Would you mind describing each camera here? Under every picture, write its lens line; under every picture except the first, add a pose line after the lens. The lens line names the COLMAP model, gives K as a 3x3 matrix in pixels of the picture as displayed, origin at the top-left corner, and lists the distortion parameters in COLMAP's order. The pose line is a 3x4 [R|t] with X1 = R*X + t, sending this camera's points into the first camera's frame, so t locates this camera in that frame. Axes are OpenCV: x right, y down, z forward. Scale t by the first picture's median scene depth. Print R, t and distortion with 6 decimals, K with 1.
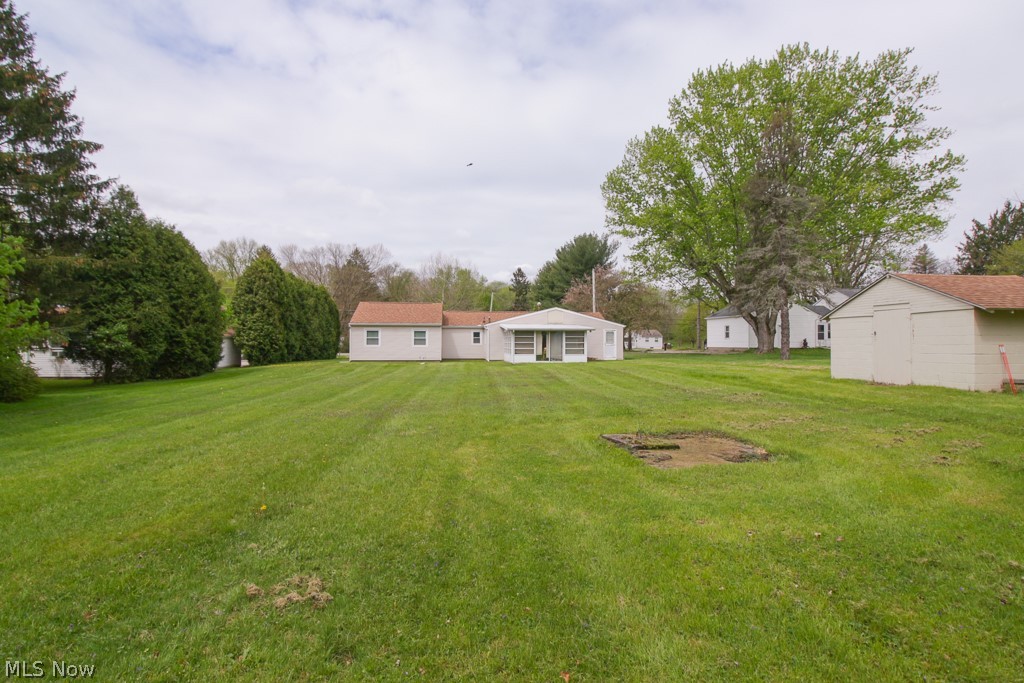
lens RADIAL K [[473.4, 0, 486.5], [0, 473.4, 319.9], [0, 0, 1]] dist [-0.001879, -0.000293]
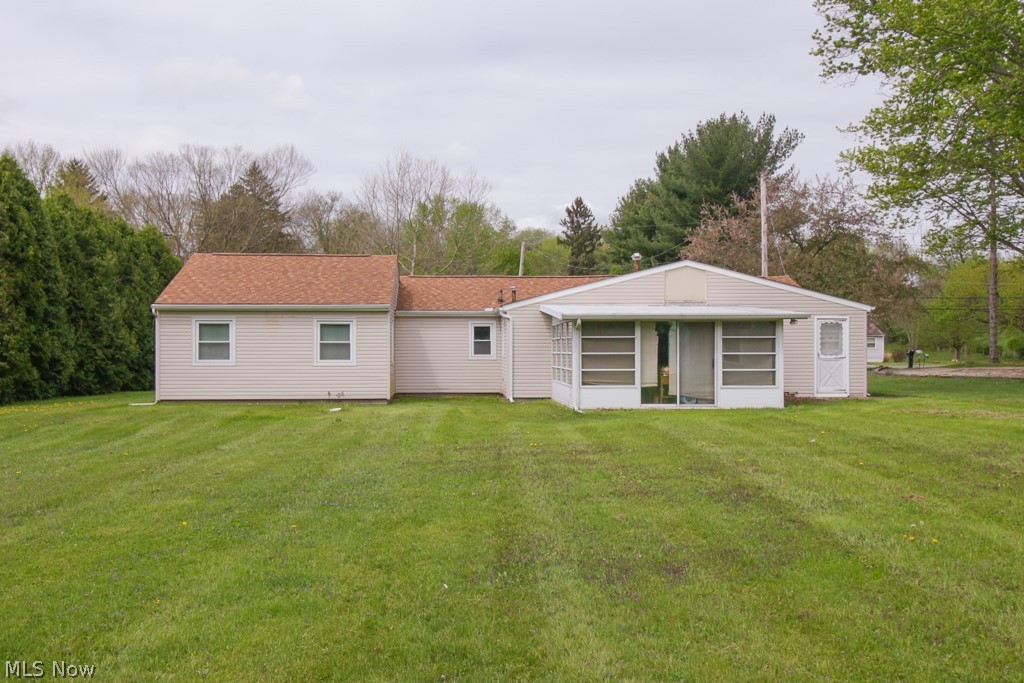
lens RADIAL K [[529.3, 0, 512.0], [0, 529.3, 341.5], [0, 0, 1]] dist [0.000891, 0.000096]
pose [[0.999810, -0.003403, -0.019170, 0.012756], [0.004181, 0.999161, 0.040739, 0.020563], [0.019016, -0.040811, 0.998986, 0.554690]]
